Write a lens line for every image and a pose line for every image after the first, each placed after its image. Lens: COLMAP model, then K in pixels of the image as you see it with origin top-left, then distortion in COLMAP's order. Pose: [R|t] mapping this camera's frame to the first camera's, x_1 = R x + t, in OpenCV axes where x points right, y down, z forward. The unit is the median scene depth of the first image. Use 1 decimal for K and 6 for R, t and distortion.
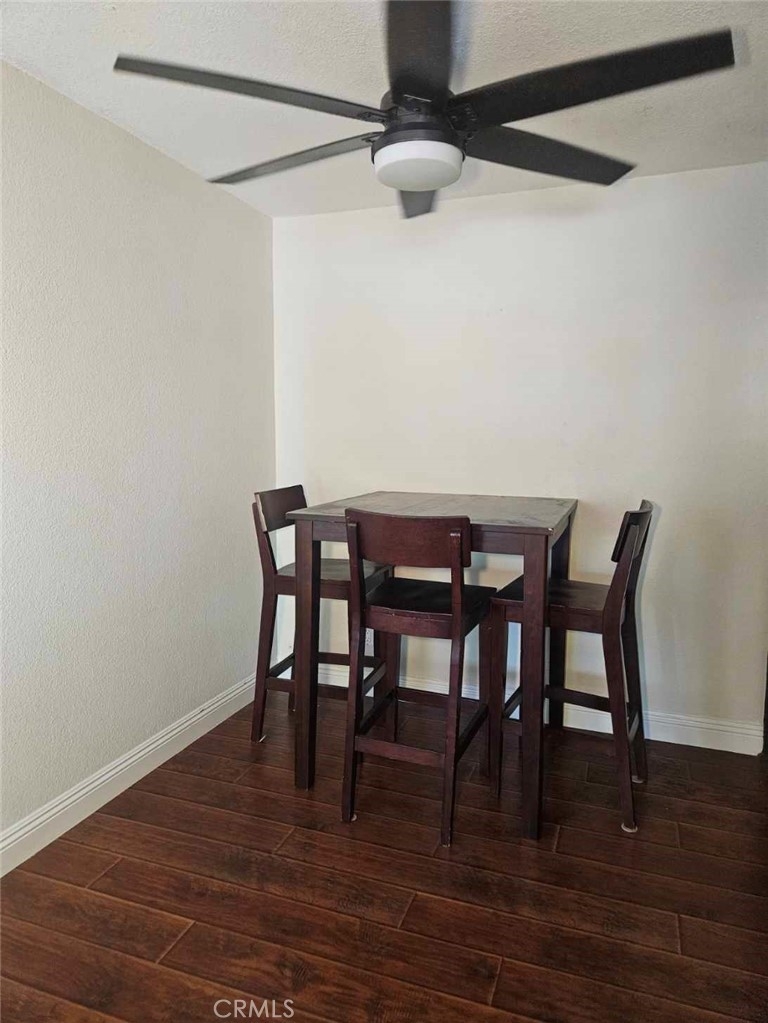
lens RADIAL K [[691.8, 0, 383.0], [0, 691.8, 504.1], [0, 0, 1]] dist [0.086045, -0.068645]
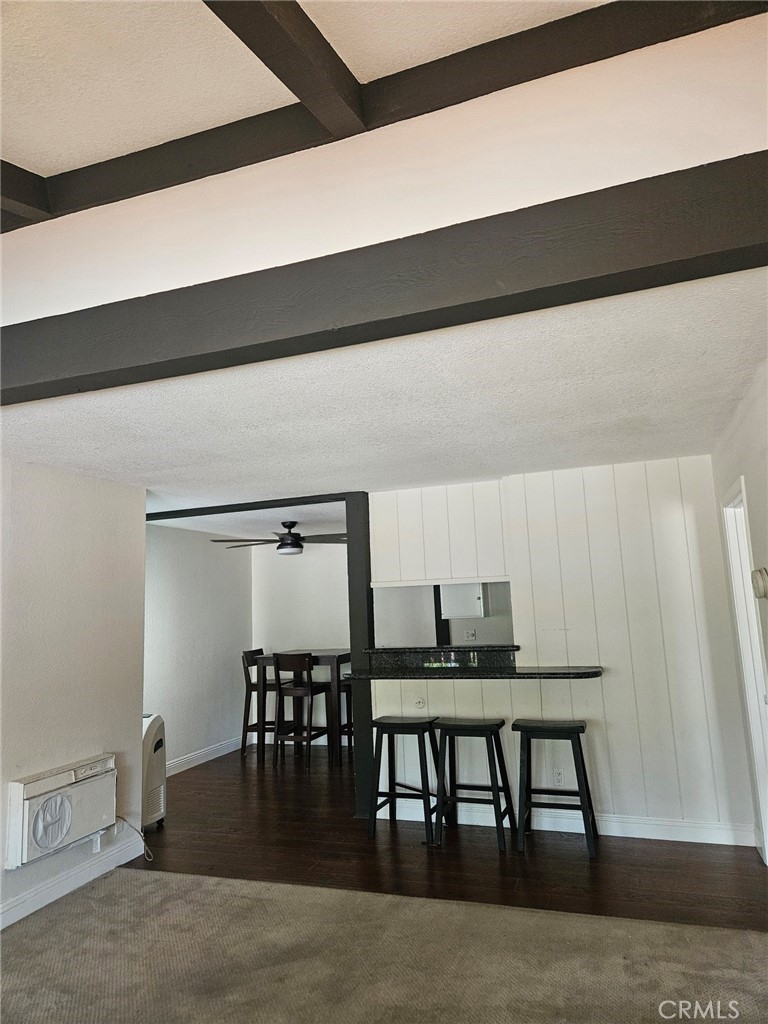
lens RADIAL K [[692.5, 0, 383.0], [0, 692.5, 504.6], [0, 0, 1]] dist [0.086045, -0.068645]
pose [[0.998860, -0.045549, 0.014280, 0.331703], [0.047691, 0.965042, -0.257720, 0.150451], [-0.002042, 0.258107, 0.966114, -1.683583]]
